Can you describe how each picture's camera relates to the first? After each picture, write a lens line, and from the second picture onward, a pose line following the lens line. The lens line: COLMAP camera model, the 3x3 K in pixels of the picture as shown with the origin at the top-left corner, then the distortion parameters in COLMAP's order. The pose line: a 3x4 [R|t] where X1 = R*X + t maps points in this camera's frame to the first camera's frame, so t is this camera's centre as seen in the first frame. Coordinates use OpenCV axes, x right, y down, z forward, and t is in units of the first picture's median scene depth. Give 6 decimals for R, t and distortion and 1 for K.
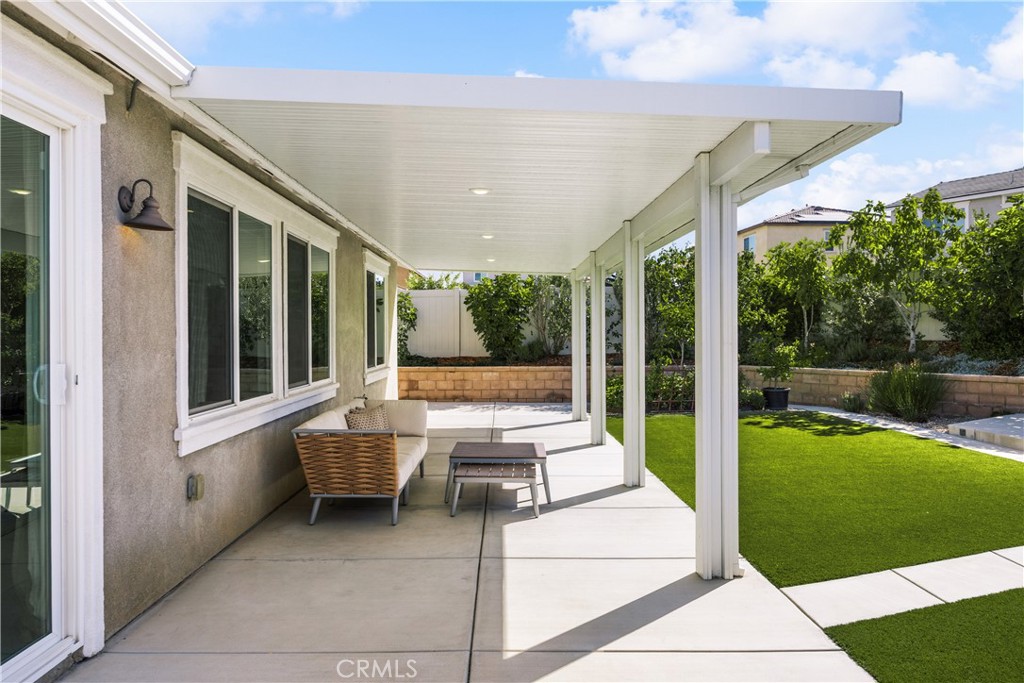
lens RADIAL K [[743.8, 0, 512.0], [0, 743.8, 341.5], [0, 0, 1]] dist [-0.012186, -0.003772]
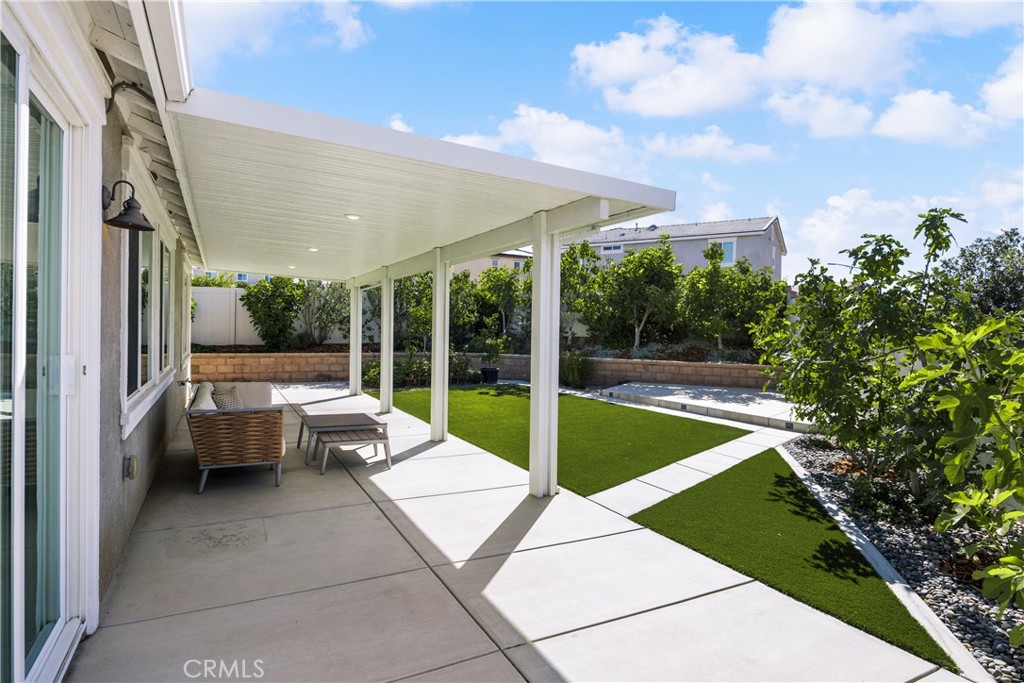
lens RADIAL K [[559.8, 0, 514.1], [0, 559.8, 337.2], [0, 0, 1]] dist [-0.015567, 0.001938]
pose [[0.890041, 0.012604, 0.455706, -0.122031], [-0.015473, 0.999877, 0.002566, -0.001598], [-0.455617, -0.009335, 0.890127, 0.010647]]
